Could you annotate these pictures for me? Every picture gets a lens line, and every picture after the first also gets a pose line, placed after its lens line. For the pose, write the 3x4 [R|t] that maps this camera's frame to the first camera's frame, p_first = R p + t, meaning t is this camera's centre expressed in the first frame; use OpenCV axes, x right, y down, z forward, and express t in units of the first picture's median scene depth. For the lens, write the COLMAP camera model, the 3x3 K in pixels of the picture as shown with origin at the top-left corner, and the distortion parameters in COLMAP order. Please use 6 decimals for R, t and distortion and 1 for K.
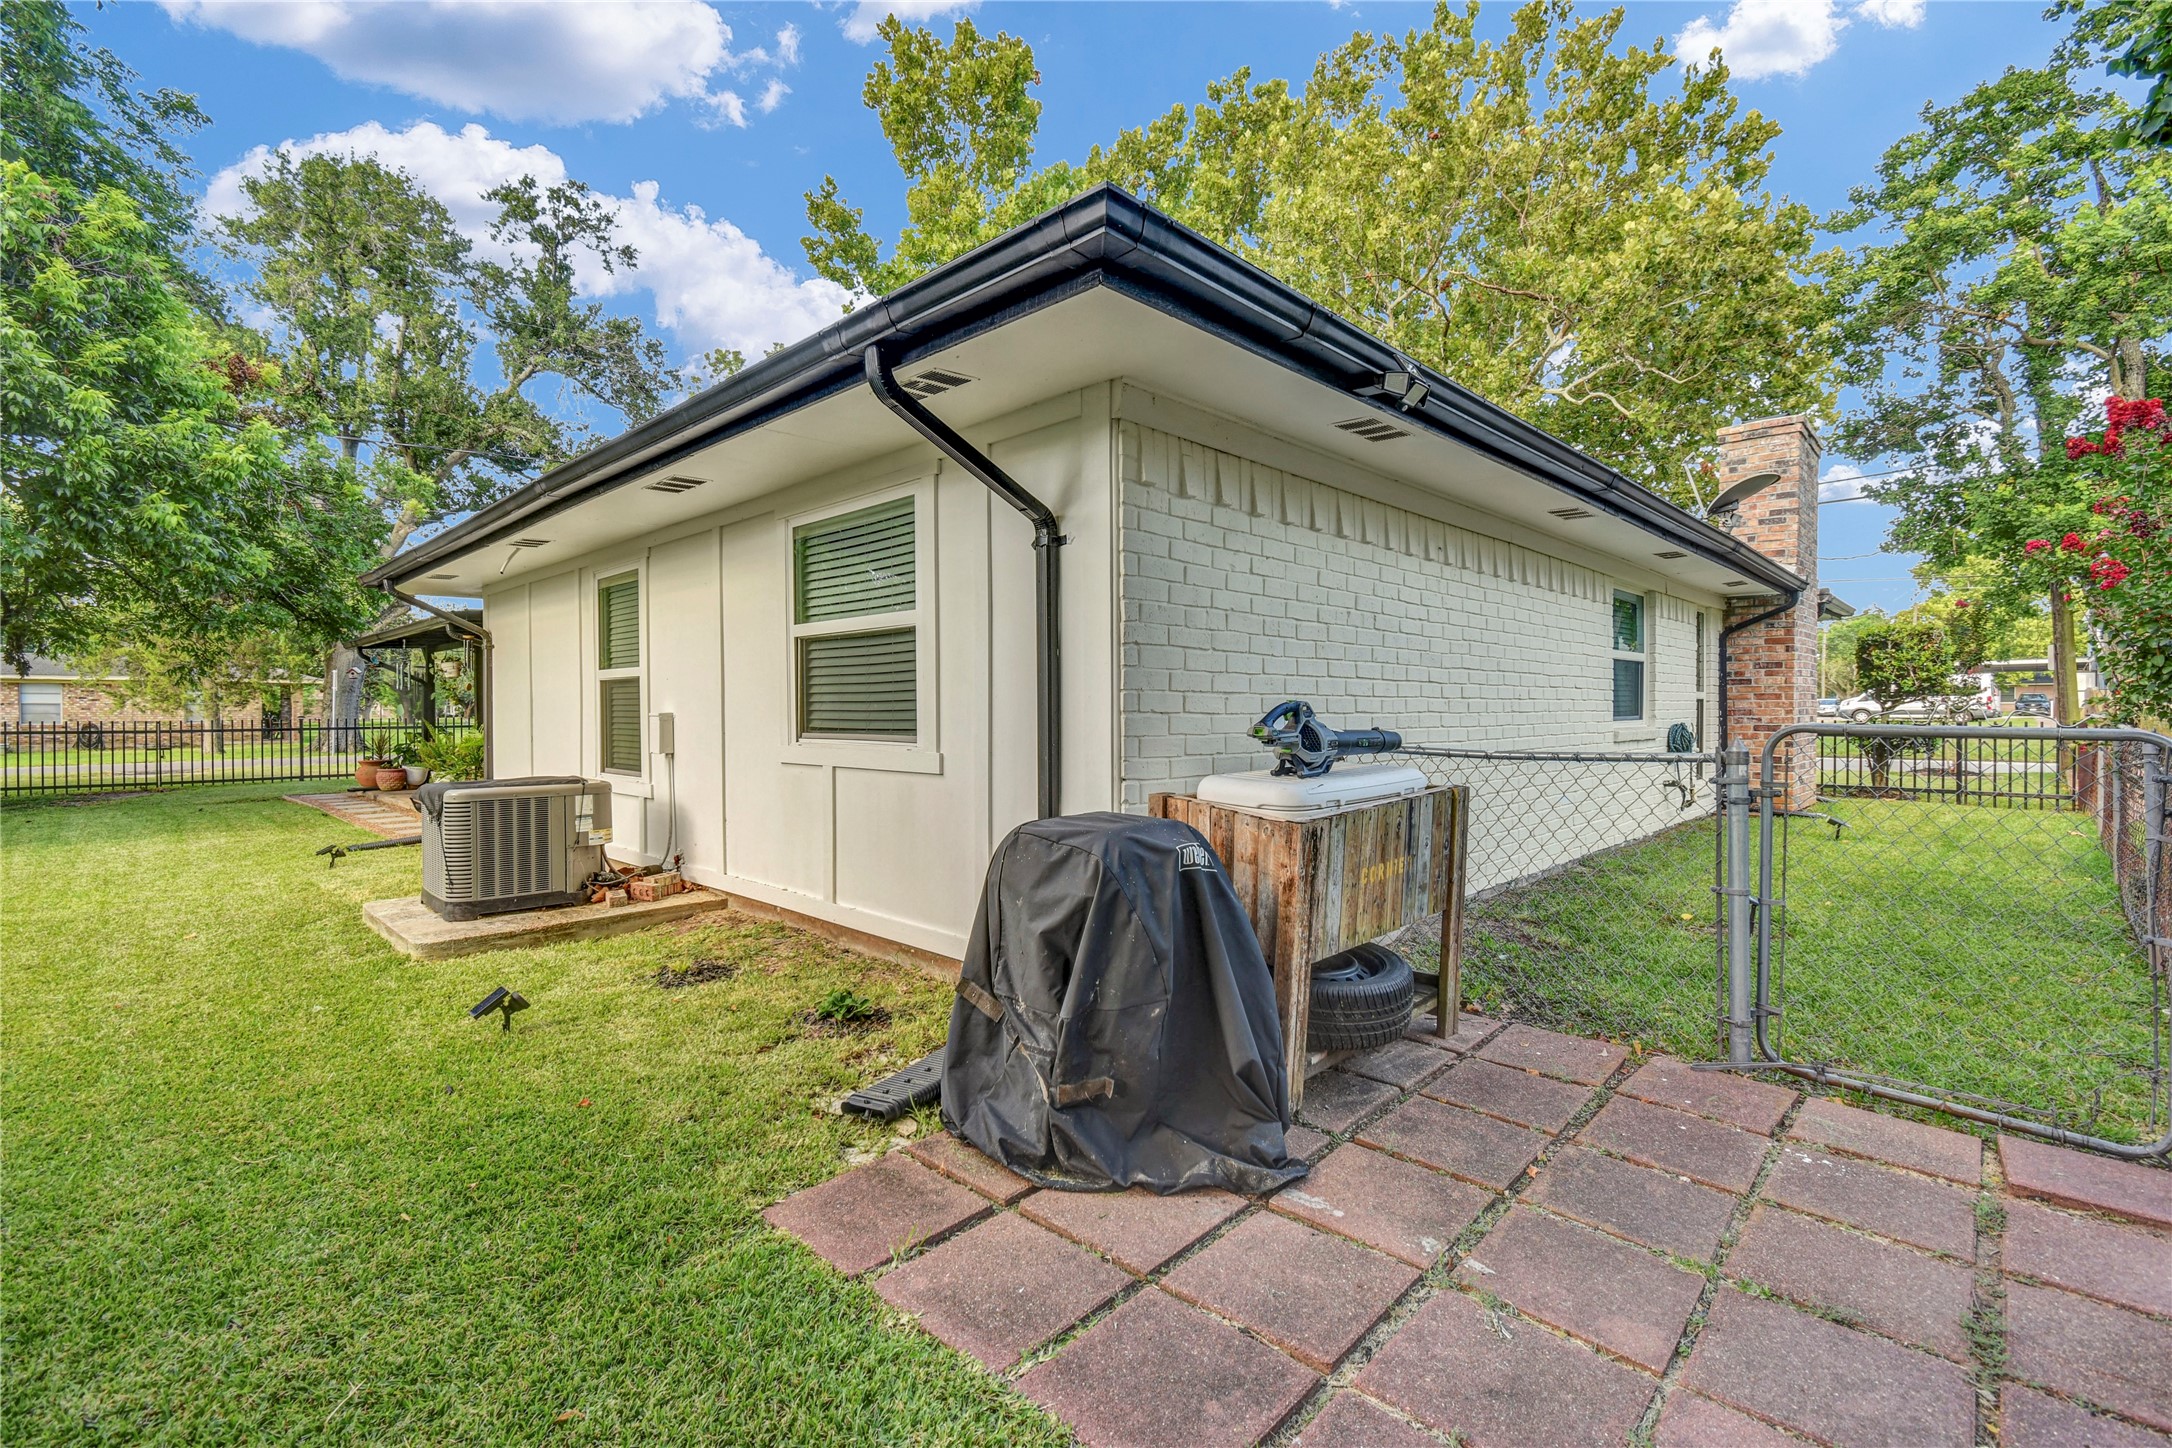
lens RADIAL K [[961.3, 0, 1099.1], [0, 961.3, 719.8], [0, 0, 1]] dist [-0.001753, -0.000957]
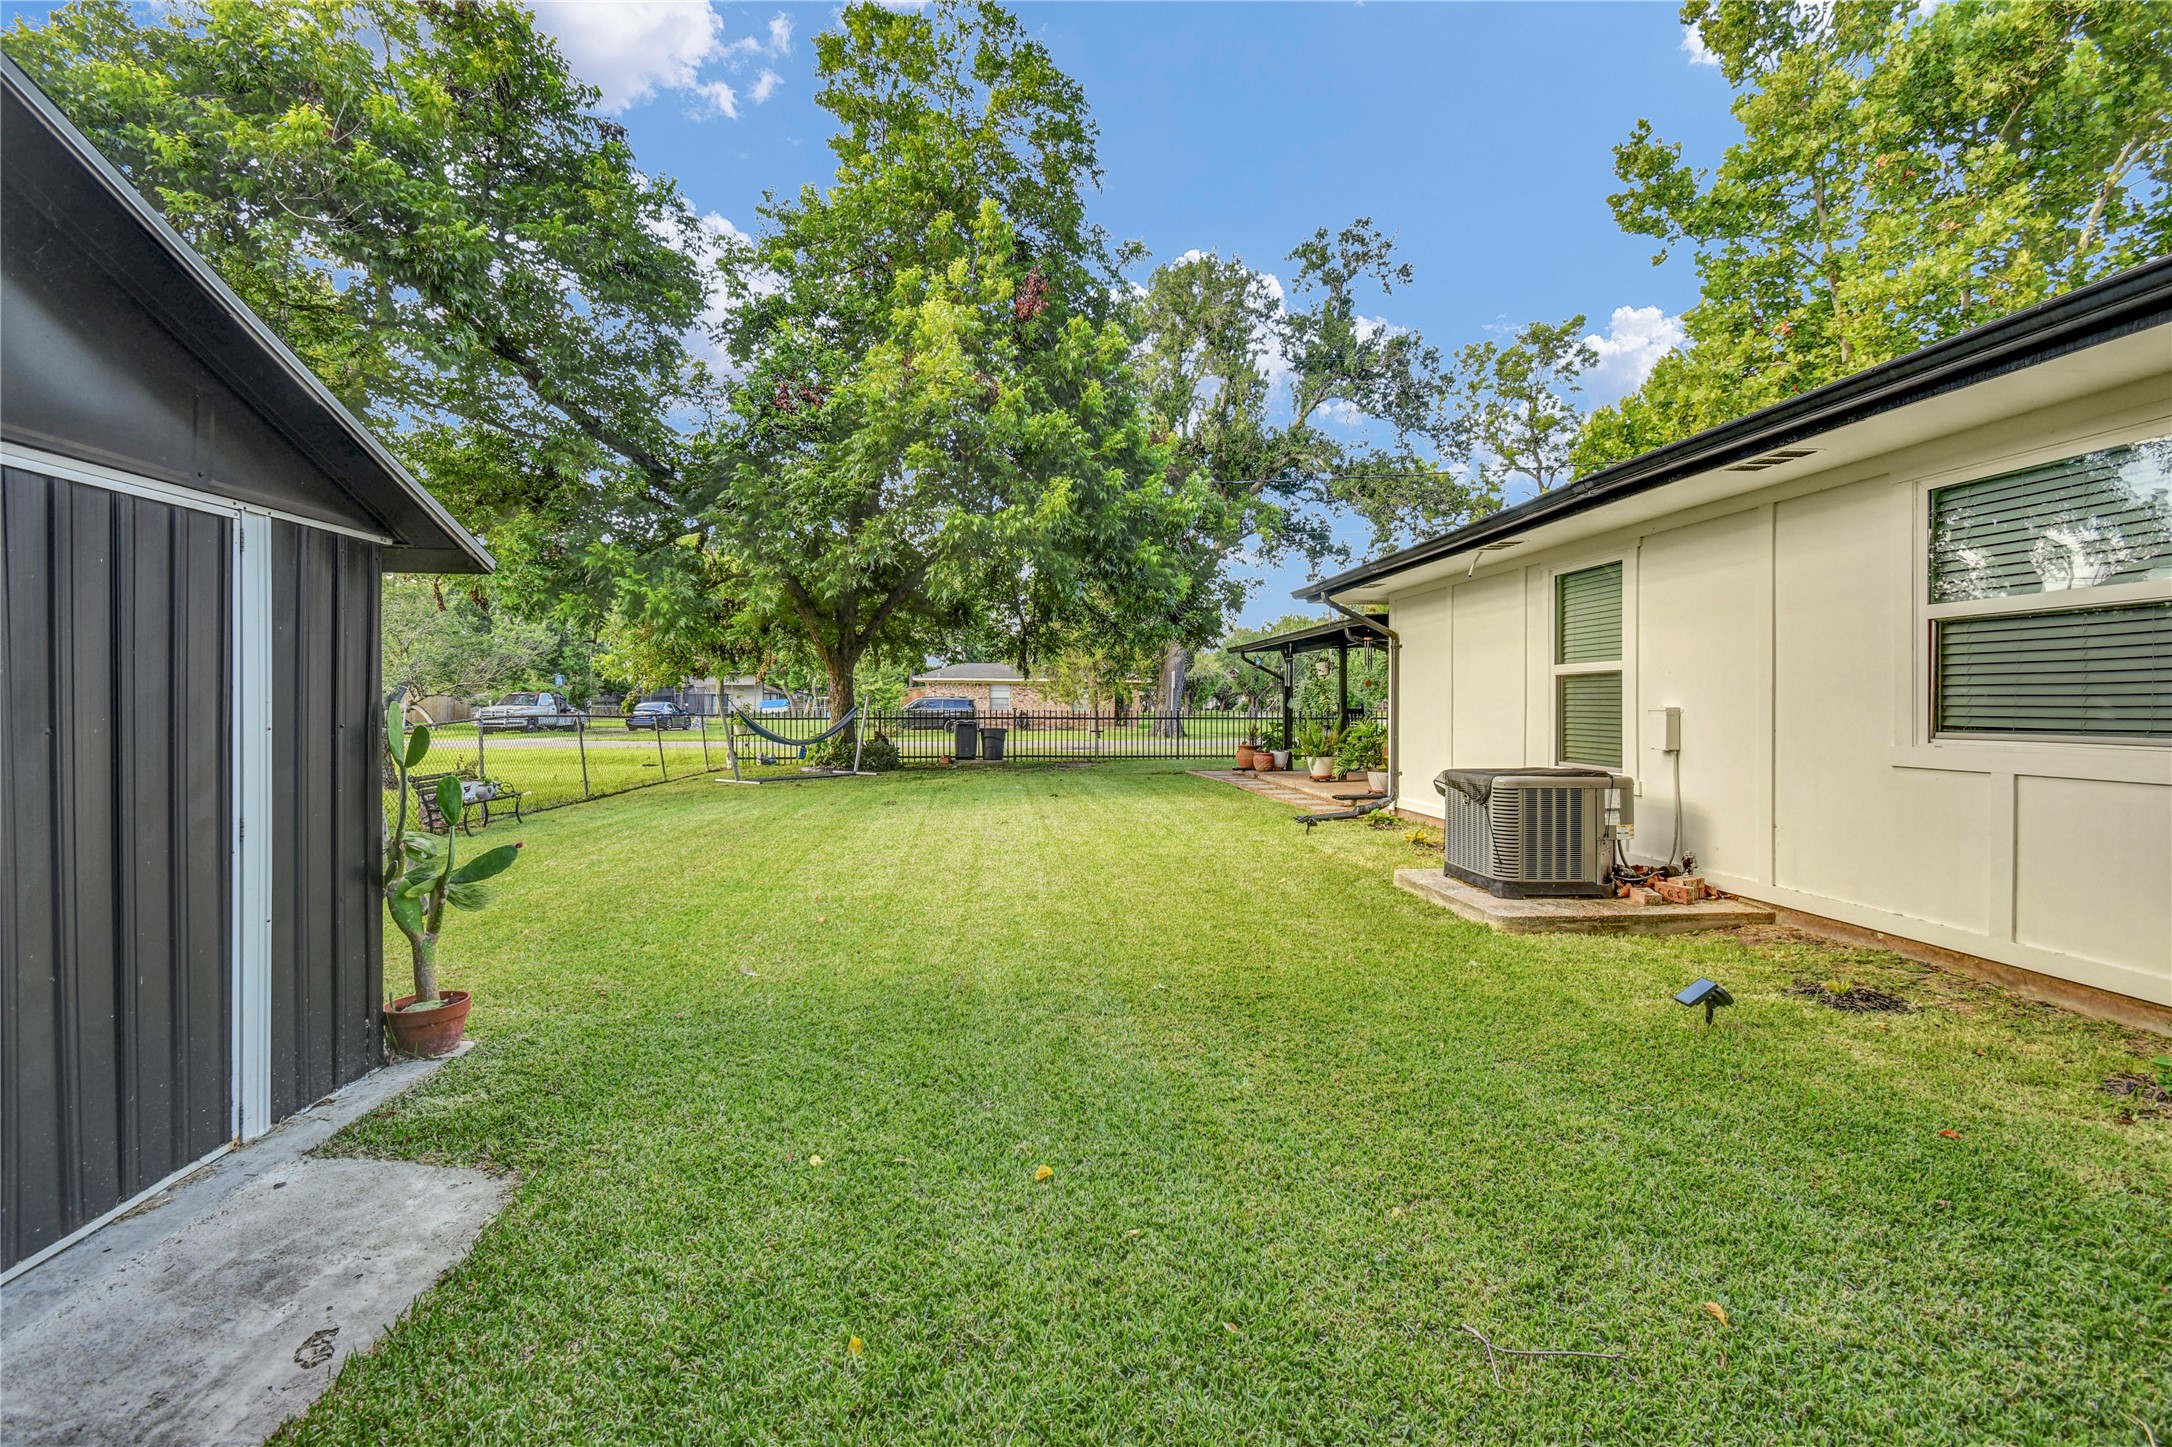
lens RADIAL K [[965.0, 0, 1080.1], [0, 965.0, 711.1], [0, 0, 1]] dist [-0.002344, -0.000598]
pose [[0.744550, 0.011993, -0.667458, -0.163365], [-0.015701, 0.999877, 0.000451, 0.003523], [0.667382, 0.010144, 0.744647, -0.068673]]
